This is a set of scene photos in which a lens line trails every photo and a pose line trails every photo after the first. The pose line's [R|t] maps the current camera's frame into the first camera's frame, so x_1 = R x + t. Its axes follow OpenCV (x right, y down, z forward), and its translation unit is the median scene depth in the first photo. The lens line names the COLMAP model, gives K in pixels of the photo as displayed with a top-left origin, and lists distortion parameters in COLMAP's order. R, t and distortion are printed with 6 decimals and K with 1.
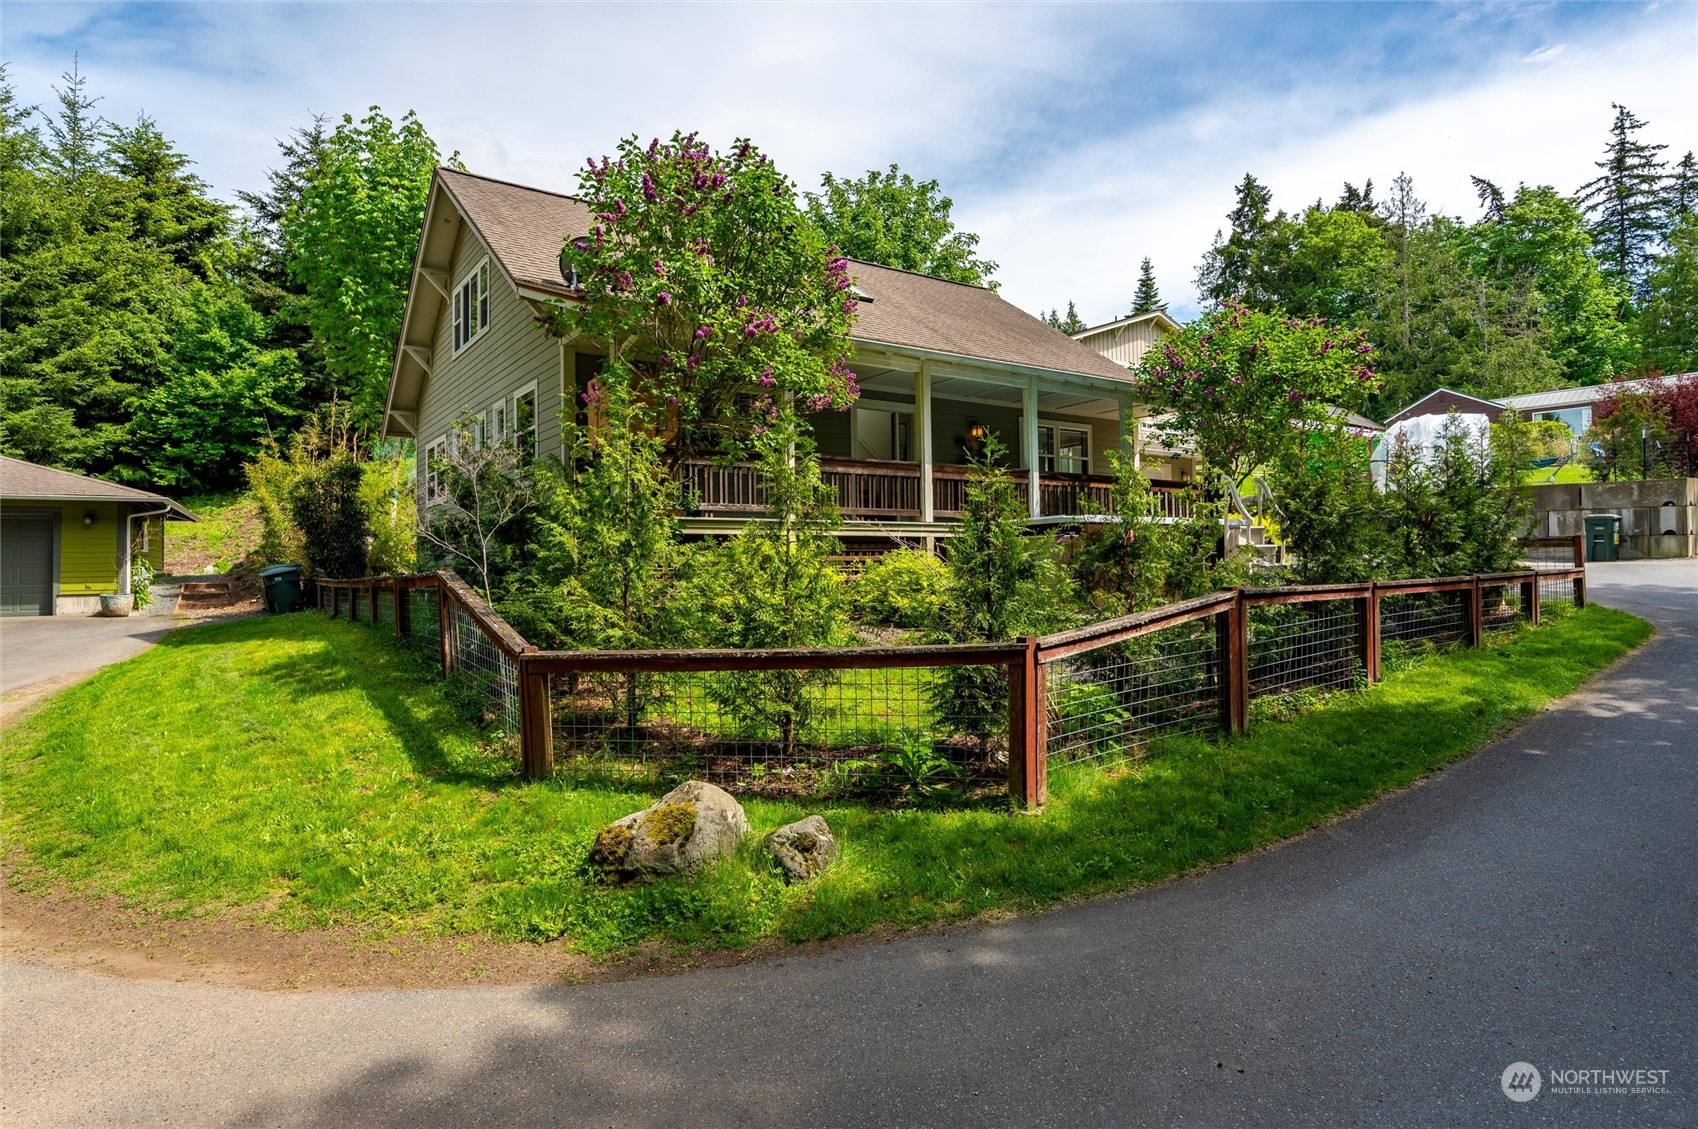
lens RADIAL K [[912.6, 0, 844.5], [0, 912.6, 550.3], [0, 0, 1]] dist [-0.001849, 0.001219]
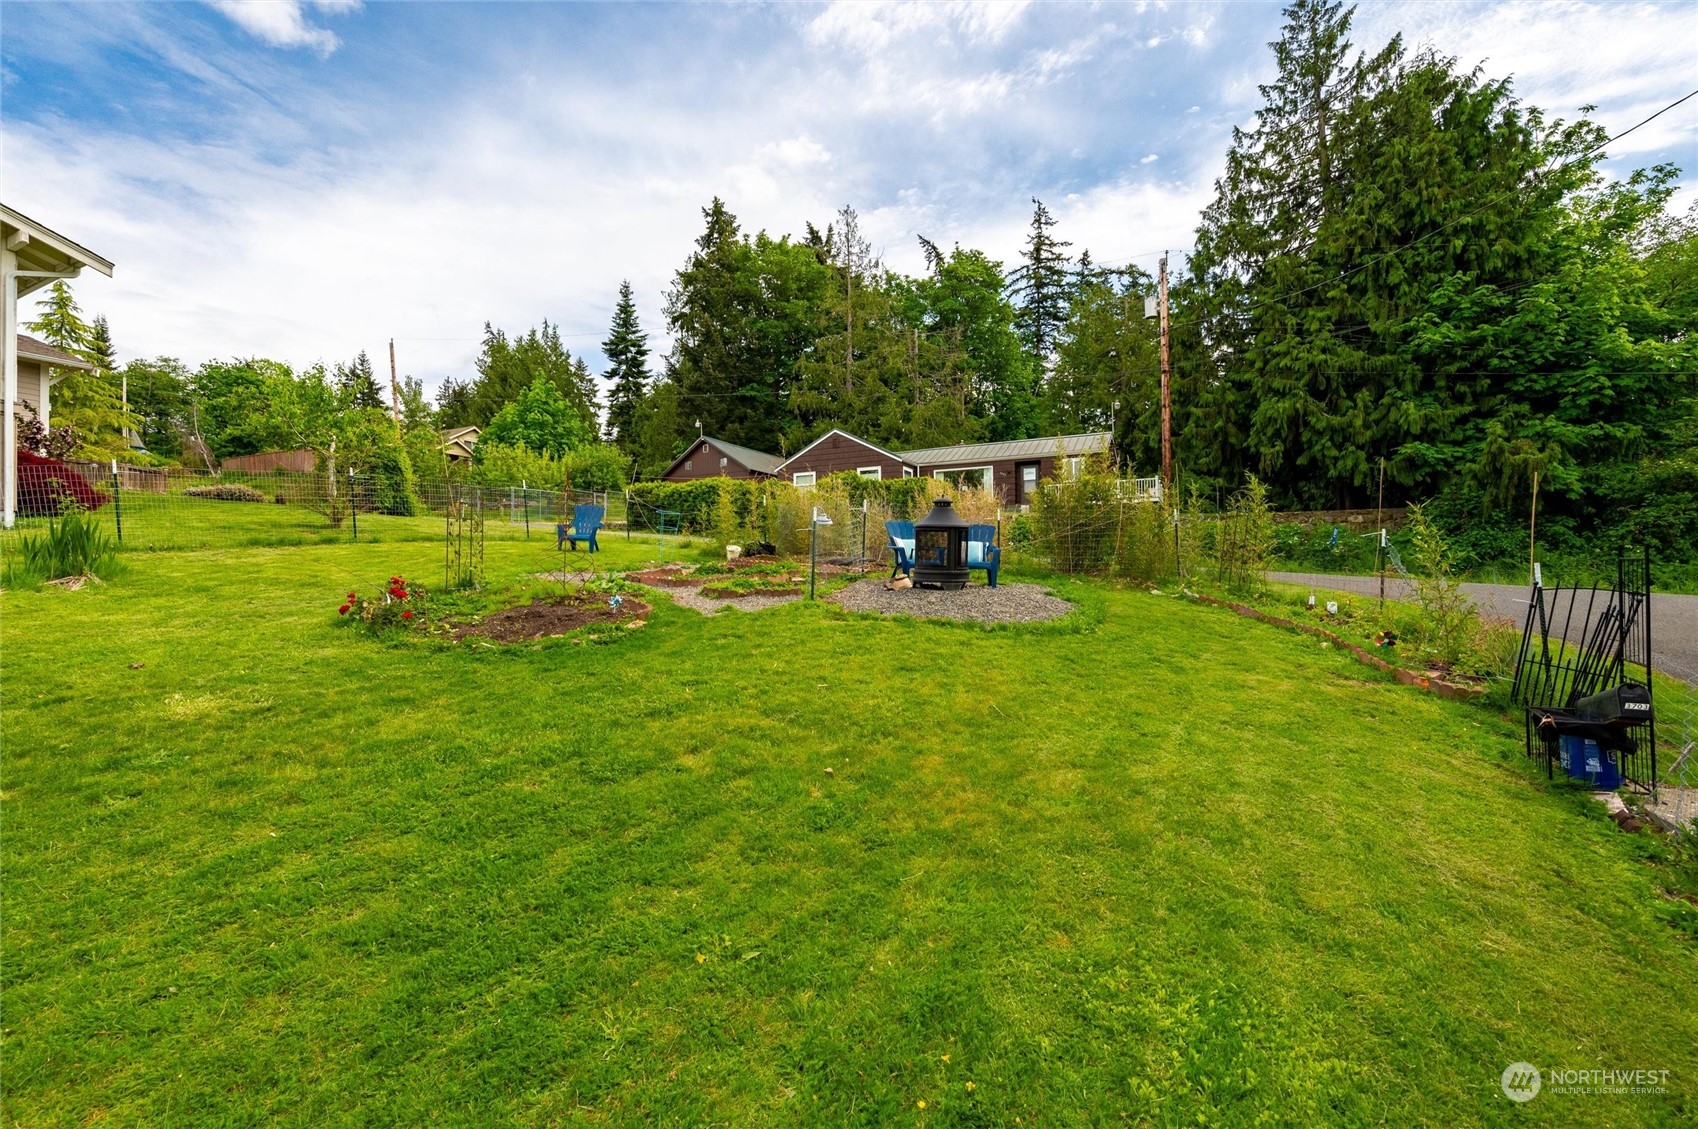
lens RADIAL K [[735.4, 0, 850.3], [0, 735.4, 573.9], [0, 0, 1]] dist [0.000647, 0.000957]
pose [[0.901441, 0.013776, 0.432683, 0.278481], [-0.013696, 0.999901, -0.003303, -0.038969], [-0.432685, -0.002948, 0.901540, 0.308860]]
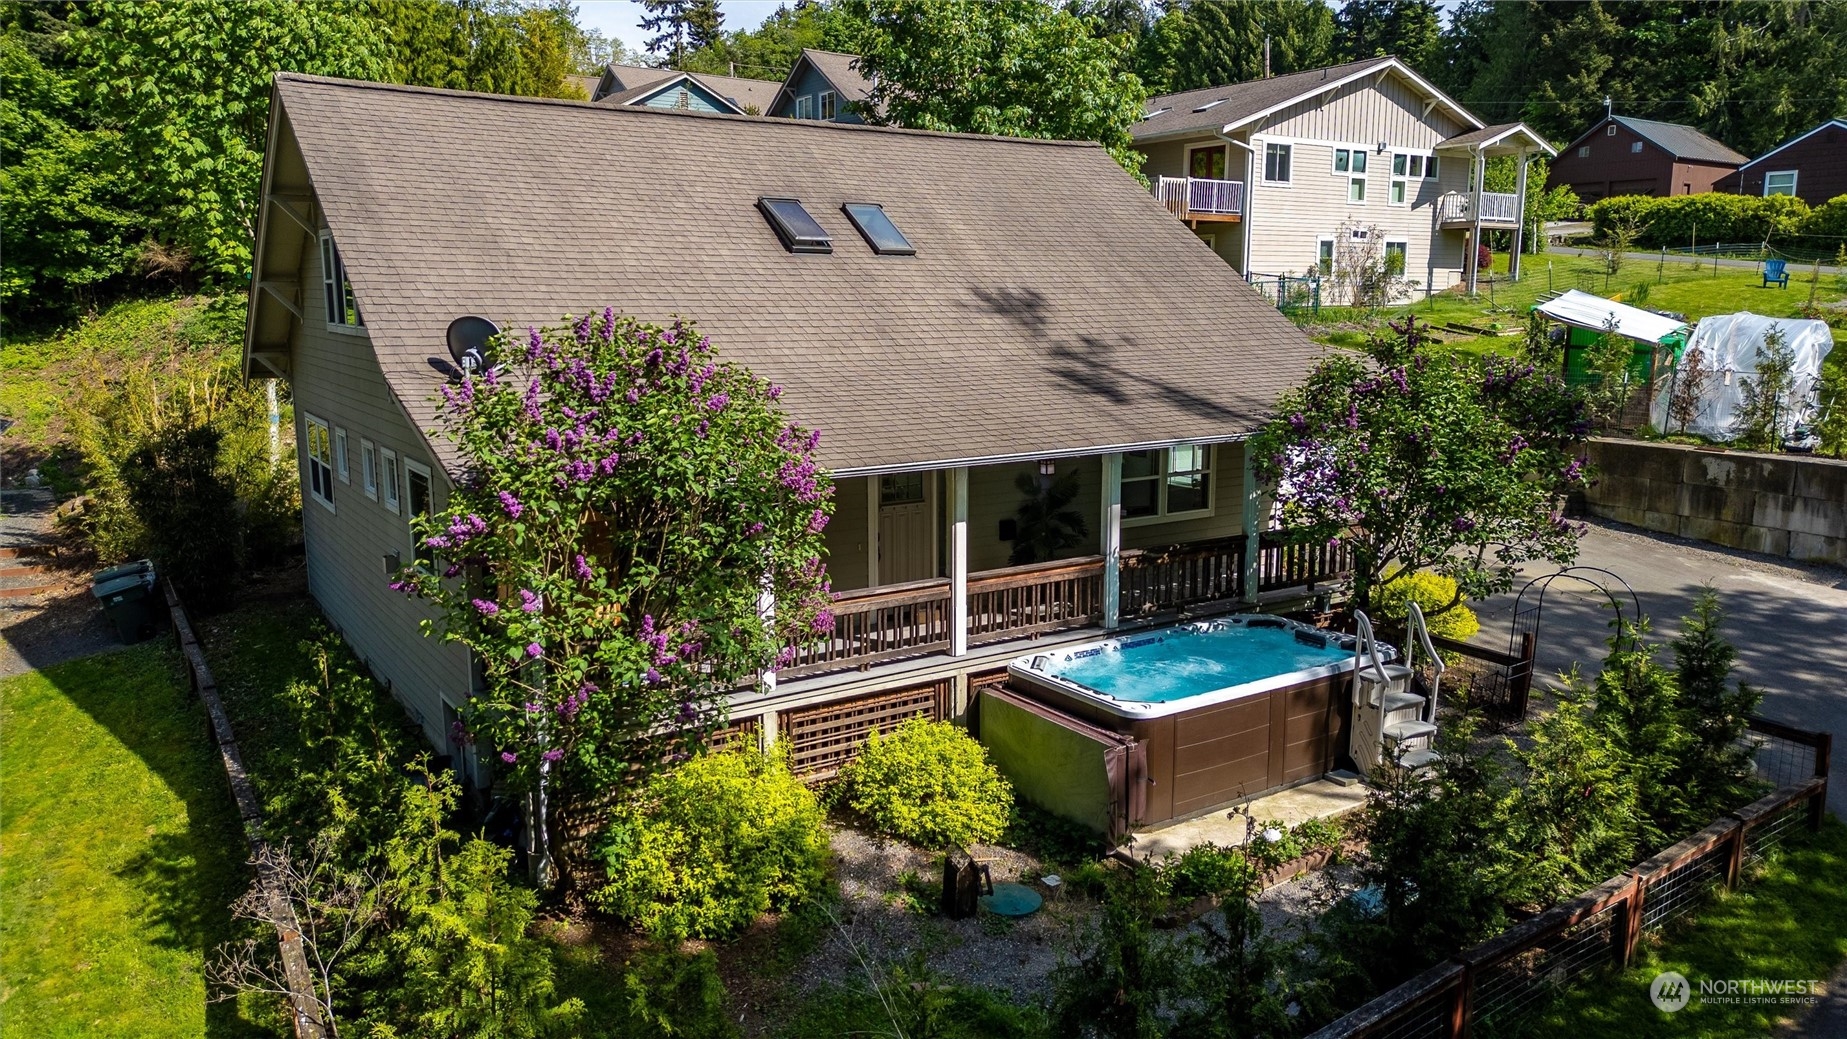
lens RADIAL K [[1284.9, 0, 923.5], [0, 1284.9, 519.5], [0, 0, 1]] dist [0.077445, -0.085244]
pose [[0.999658, 0.014897, -0.021497, 0.011606], [-0.010436, 0.980861, 0.194427, -0.049153], [0.023982, -0.194137, 0.980681, -0.003839]]
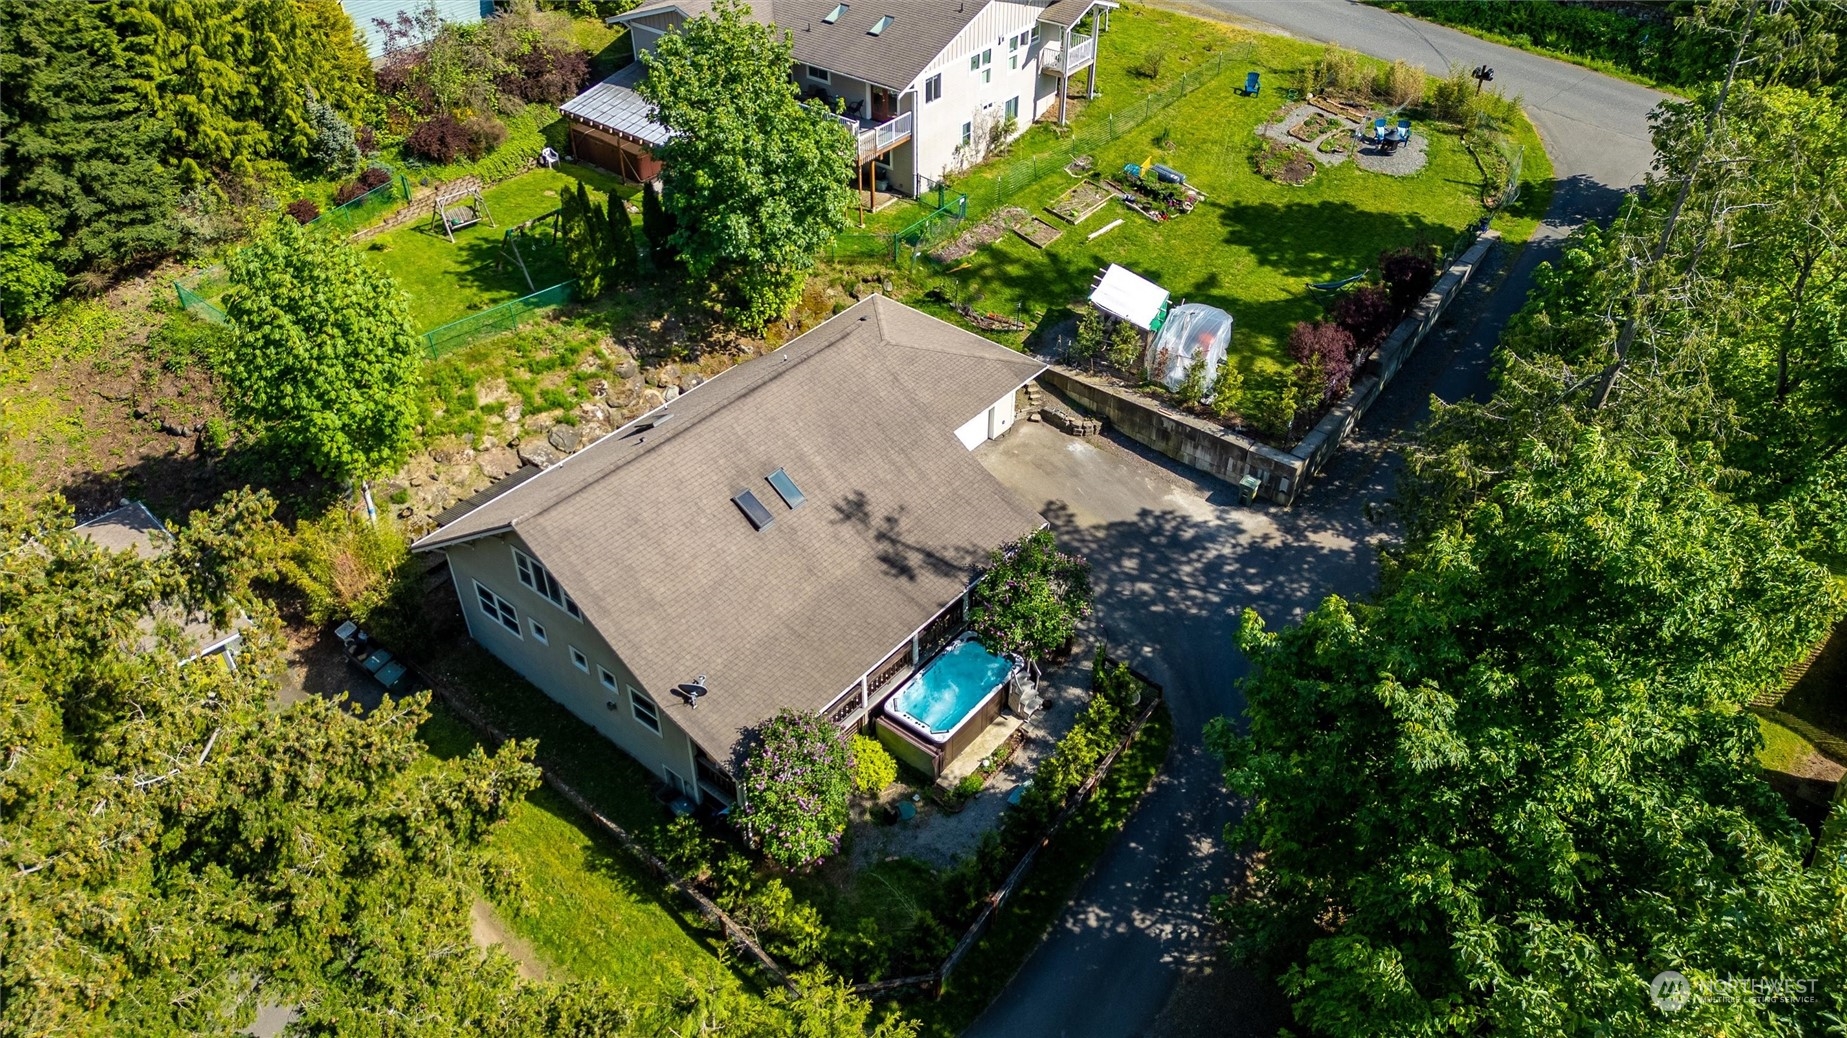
lens RADIAL K [[1284.9, 0, 923.5], [0, 1284.9, 519.0], [0, 0, 1]] dist [0.077445, -0.085244]
pose [[0.961960, -0.160819, 0.220842, -0.046814], [-0.019636, 0.765584, 0.643037, -0.297534], [-0.272485, -0.622912, 0.733303, -0.112061]]
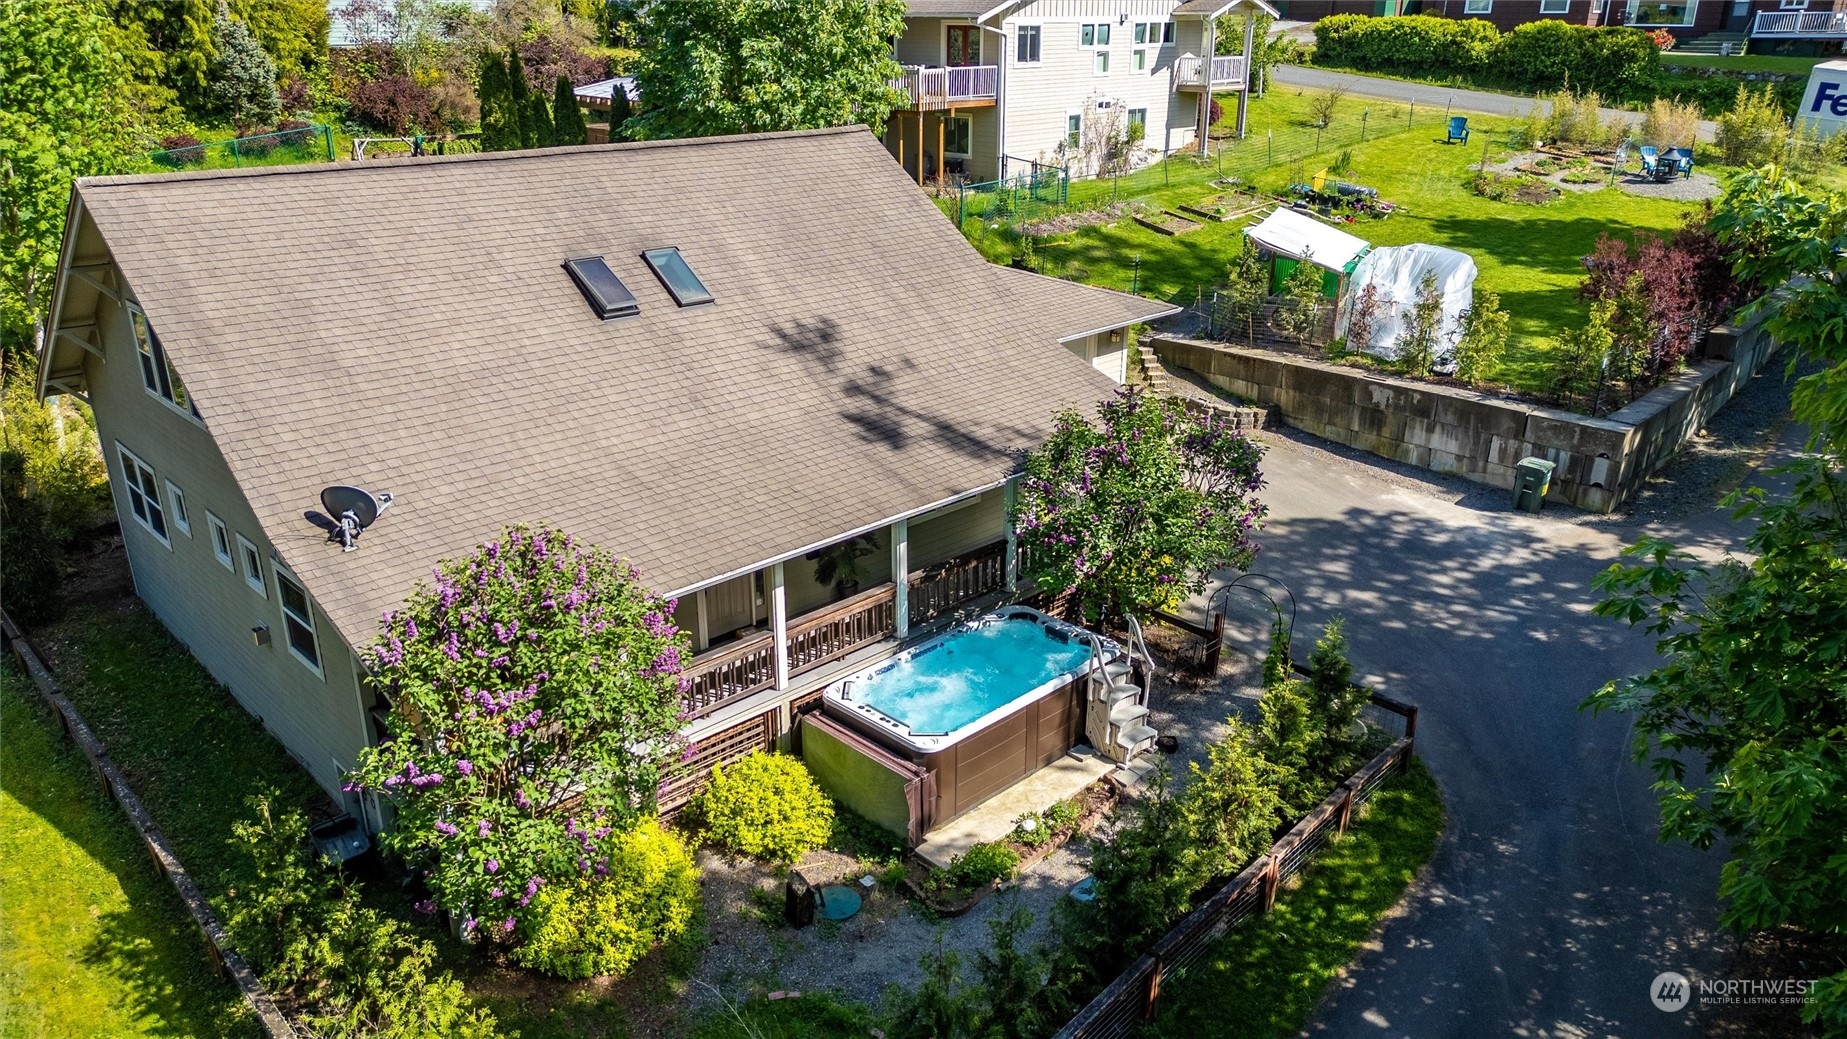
lens RADIAL K [[1284.9, 0, 923.5], [0, 1284.9, 519.5], [0, 0, 1]] dist [0.077445, -0.085244]
pose [[0.987092, -0.047628, 0.152908, 0.005664], [-0.014745, 0.923673, 0.382897, -0.098342], [-0.159473, -0.380209, 0.911048, -0.021751]]
